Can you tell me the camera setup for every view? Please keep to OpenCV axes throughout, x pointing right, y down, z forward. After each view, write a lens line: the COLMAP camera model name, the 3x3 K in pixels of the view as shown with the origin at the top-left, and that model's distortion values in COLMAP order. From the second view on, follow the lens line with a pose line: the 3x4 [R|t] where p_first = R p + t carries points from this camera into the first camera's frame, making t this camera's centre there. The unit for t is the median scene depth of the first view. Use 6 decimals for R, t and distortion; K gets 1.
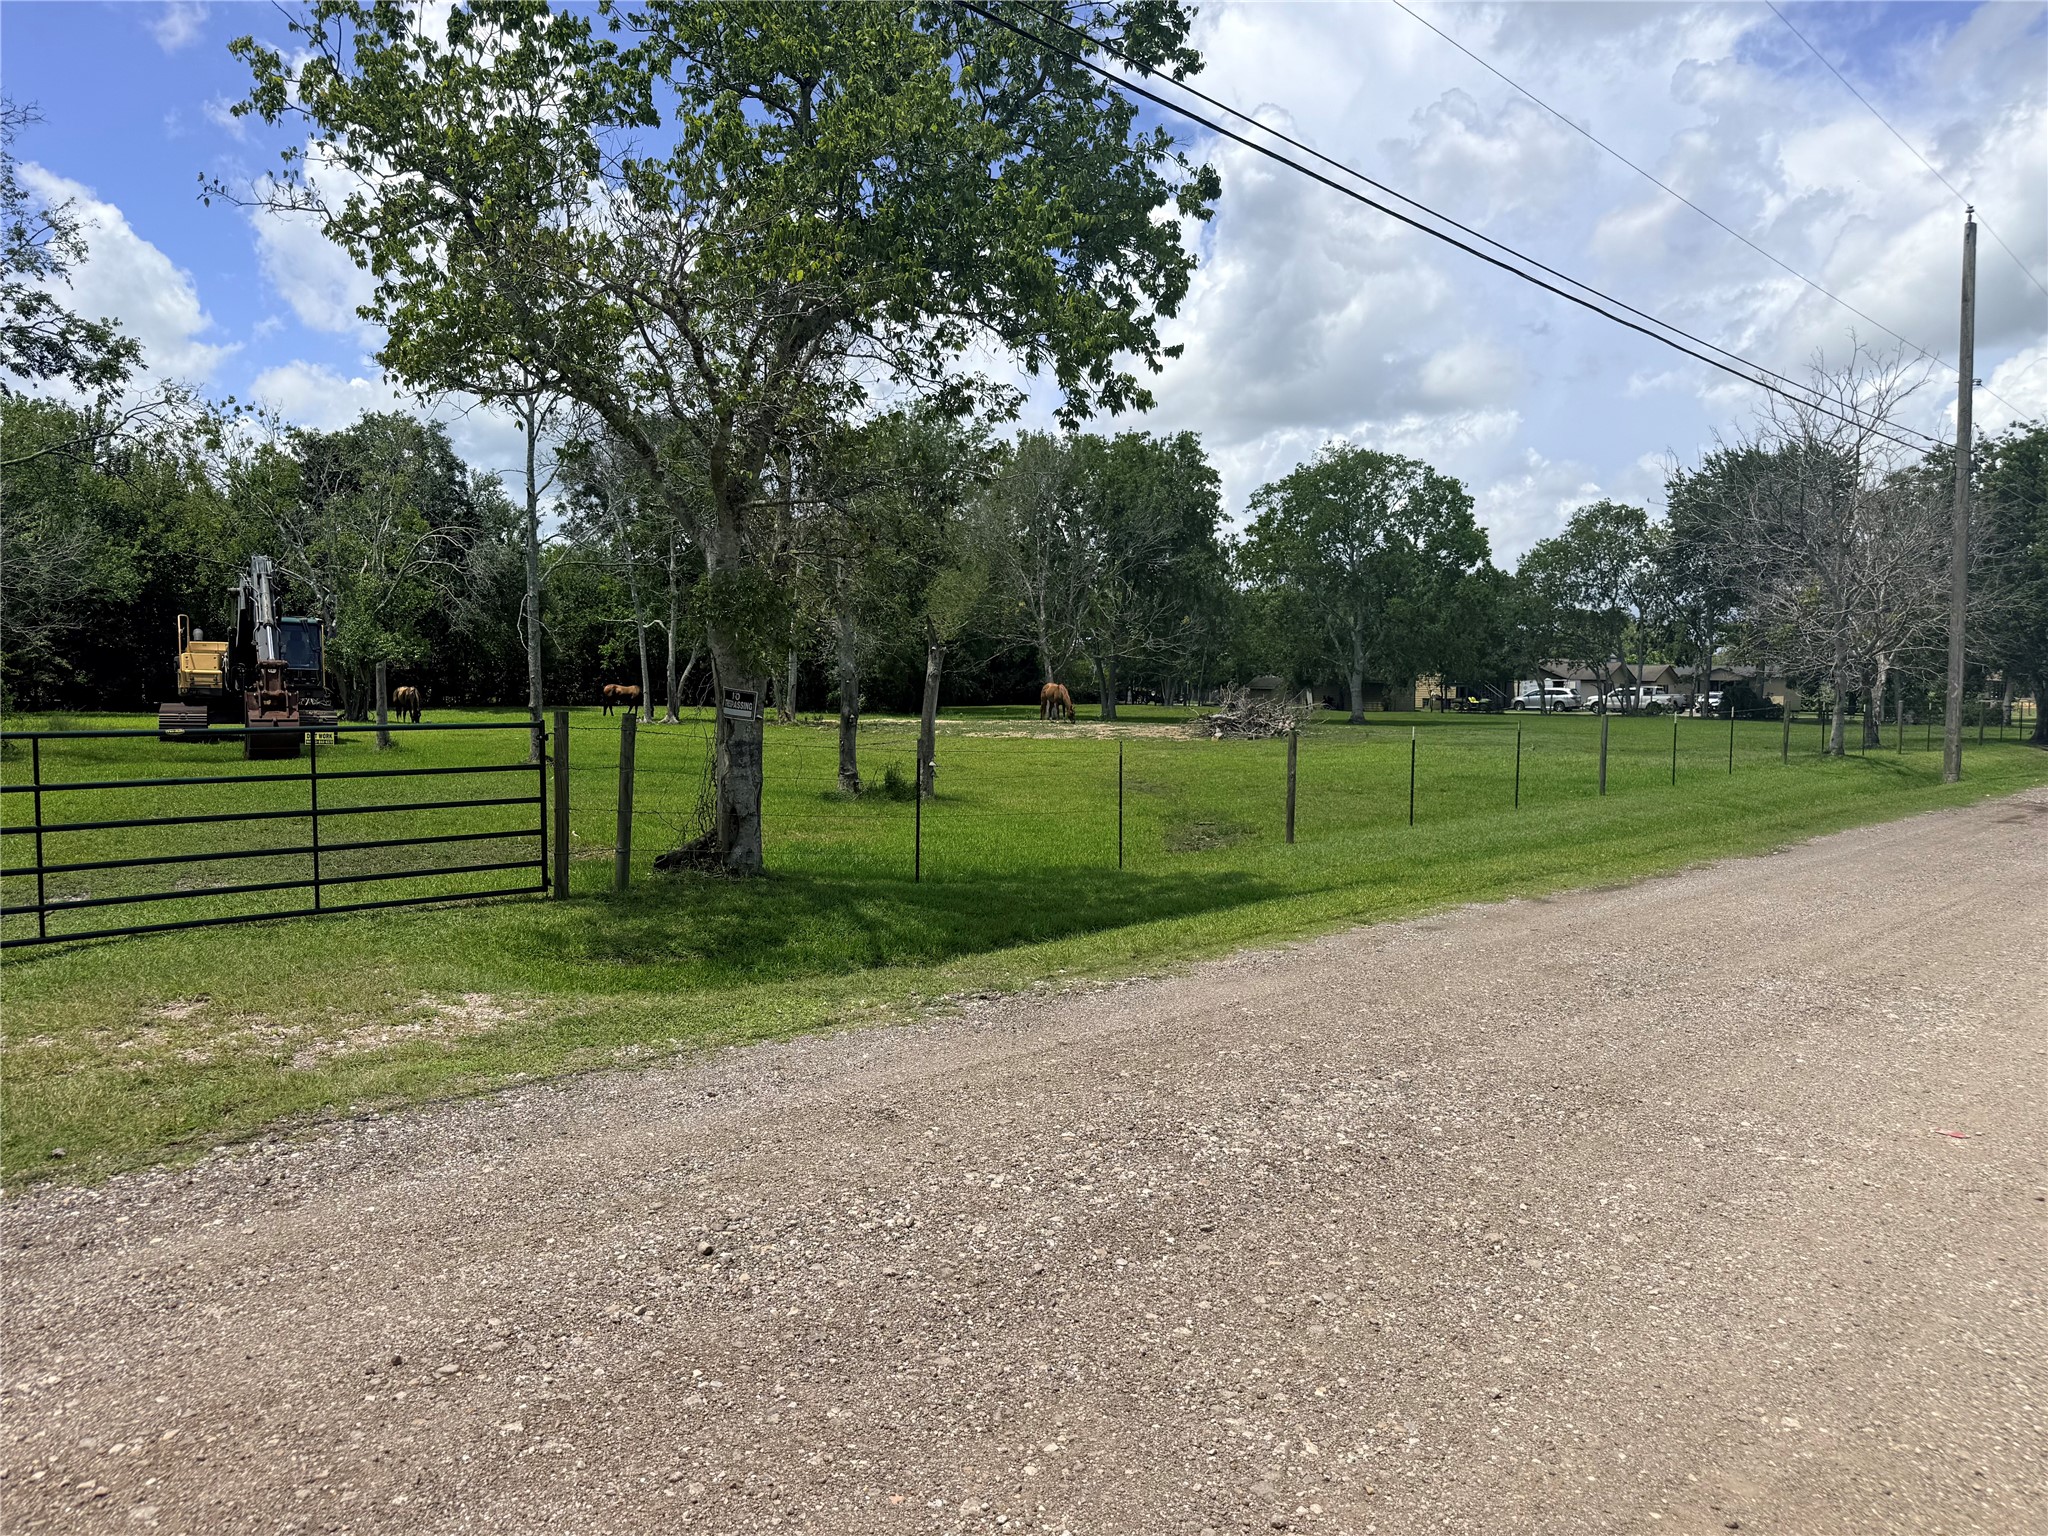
lens RADIAL K [[1439.0, 0, 1024.2], [0, 1439.0, 760.3], [0, 0, 1]] dist [0.002808, -0.003223]
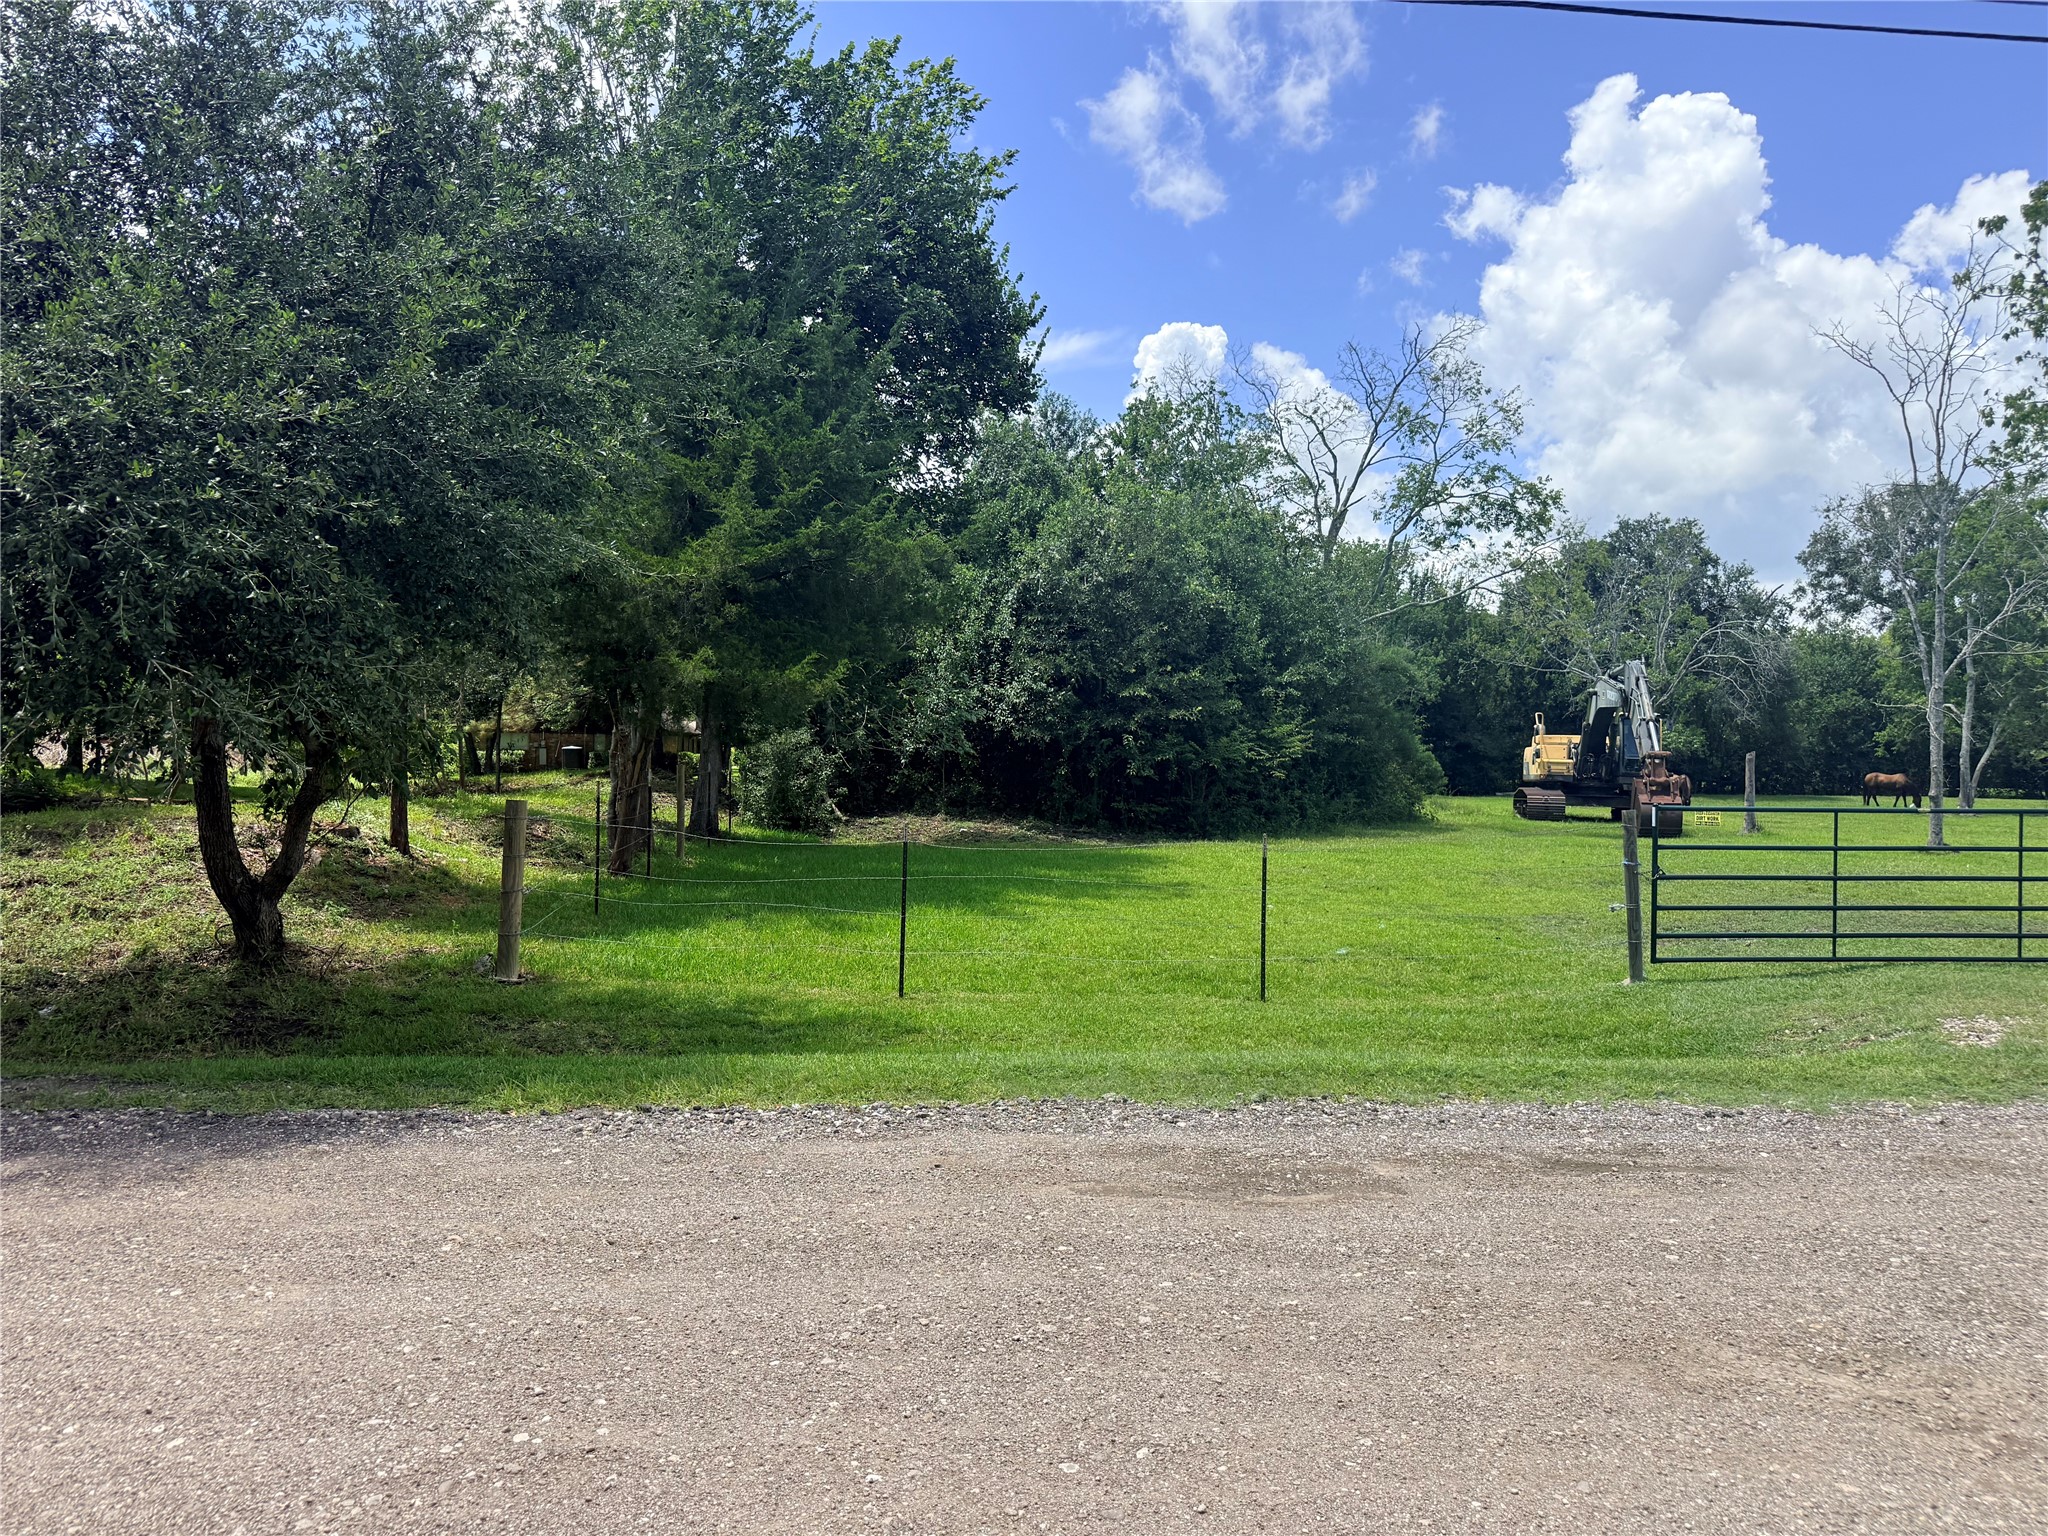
lens RADIAL K [[1439.0, 0, 1024.0], [0, 1439.0, 778.4], [0, 0, 1]] dist [0.002808, -0.003223]
pose [[0.724460, 0.006327, -0.689287, -0.080005], [-0.039579, 0.998690, -0.032431, 0.007448], [0.688179, 0.050776, 0.723762, -0.145248]]
